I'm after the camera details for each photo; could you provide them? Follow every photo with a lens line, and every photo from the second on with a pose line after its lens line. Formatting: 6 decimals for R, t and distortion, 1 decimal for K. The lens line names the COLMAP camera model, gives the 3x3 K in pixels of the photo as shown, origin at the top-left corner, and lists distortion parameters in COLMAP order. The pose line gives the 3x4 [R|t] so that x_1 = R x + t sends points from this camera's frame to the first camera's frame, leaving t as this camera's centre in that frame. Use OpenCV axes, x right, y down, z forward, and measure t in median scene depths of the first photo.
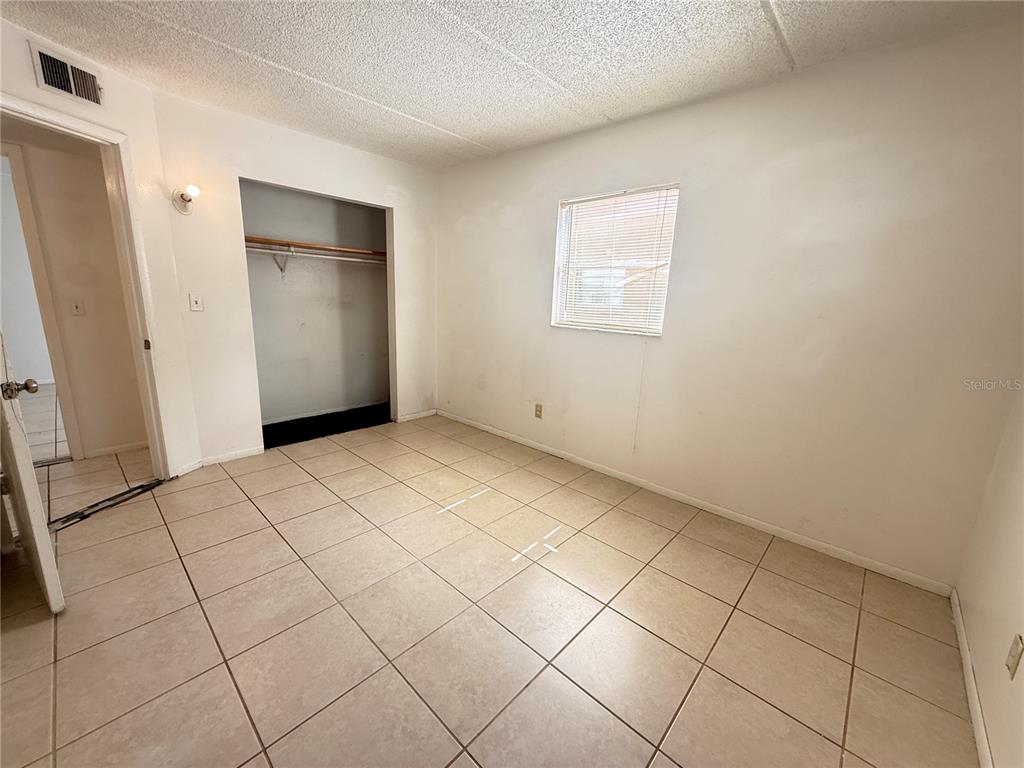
lens RADIAL K [[407.9, 0, 512.0], [0, 407.9, 384.0], [0, 0, 1]] dist [0.000152, 0.000021]
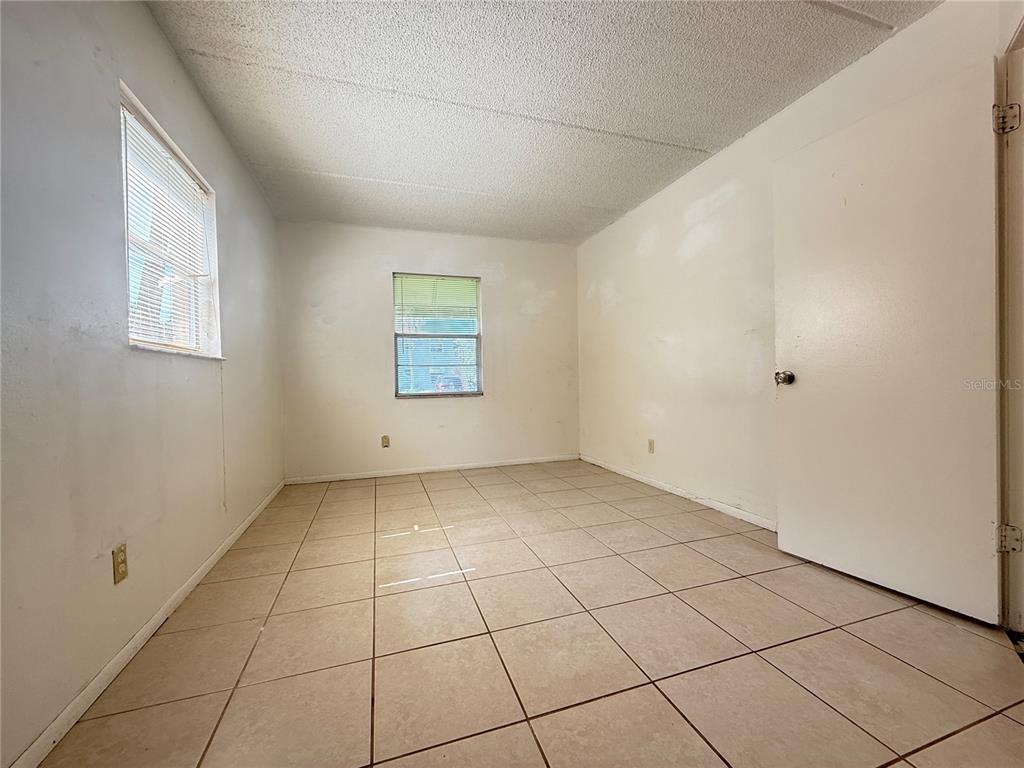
lens RADIAL K [[407.9, 0, 512.0], [0, 407.9, 384.0], [0, 0, 1]] dist [0.000152, 0.000021]
pose [[-0.874706, -0.029011, 0.483784, -0.659046], [0.089588, 0.971326, 0.220228, -0.226804], [-0.476301, 0.235976, -0.847026, 1.637749]]
